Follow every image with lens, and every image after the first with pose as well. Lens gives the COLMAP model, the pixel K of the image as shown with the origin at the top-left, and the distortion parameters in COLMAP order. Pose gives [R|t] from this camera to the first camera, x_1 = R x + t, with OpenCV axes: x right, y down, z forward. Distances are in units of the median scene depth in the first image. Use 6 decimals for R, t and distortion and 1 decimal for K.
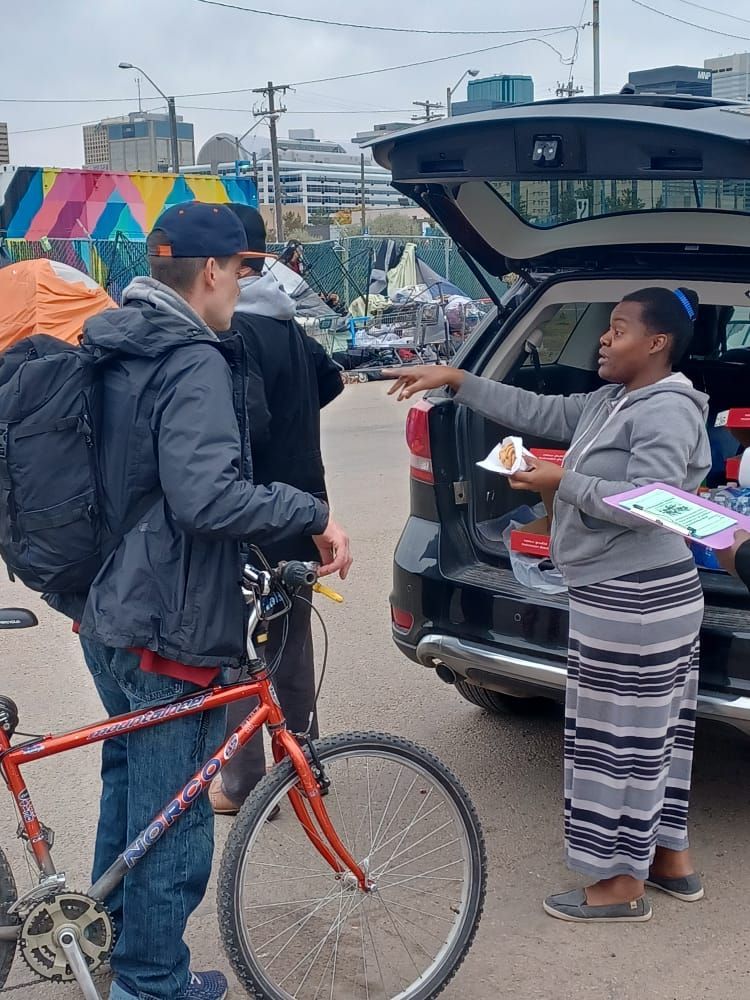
lens RADIAL K [[1572.5, 0, 344.0], [0, 1572.5, 554.1], [0, 0, 1]] dist [0.140133, 0.082916]
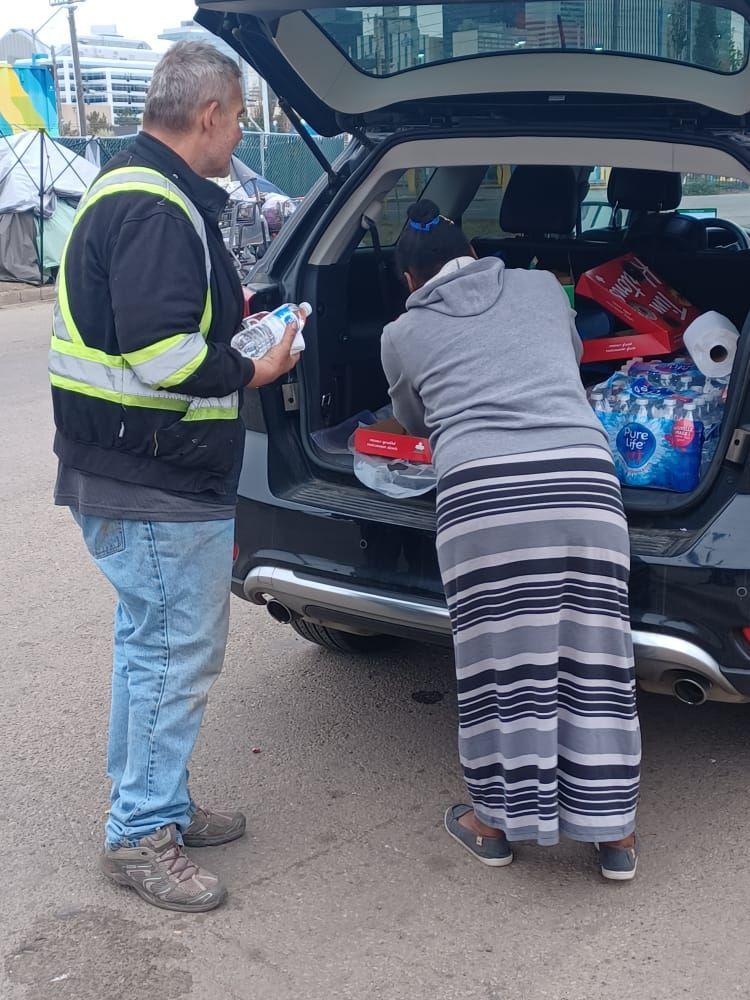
lens RADIAL K [[1598.4, 0, 375.0], [0, 1598.4, 500.0], [0, 0, 1]] dist [0.028472, 0.164210]
pose [[0.991113, -0.030142, 0.129560, 0.006311], [0.027547, 0.999383, 0.021775, -0.001387], [-0.130137, -0.018013, 0.991332, 0.144588]]
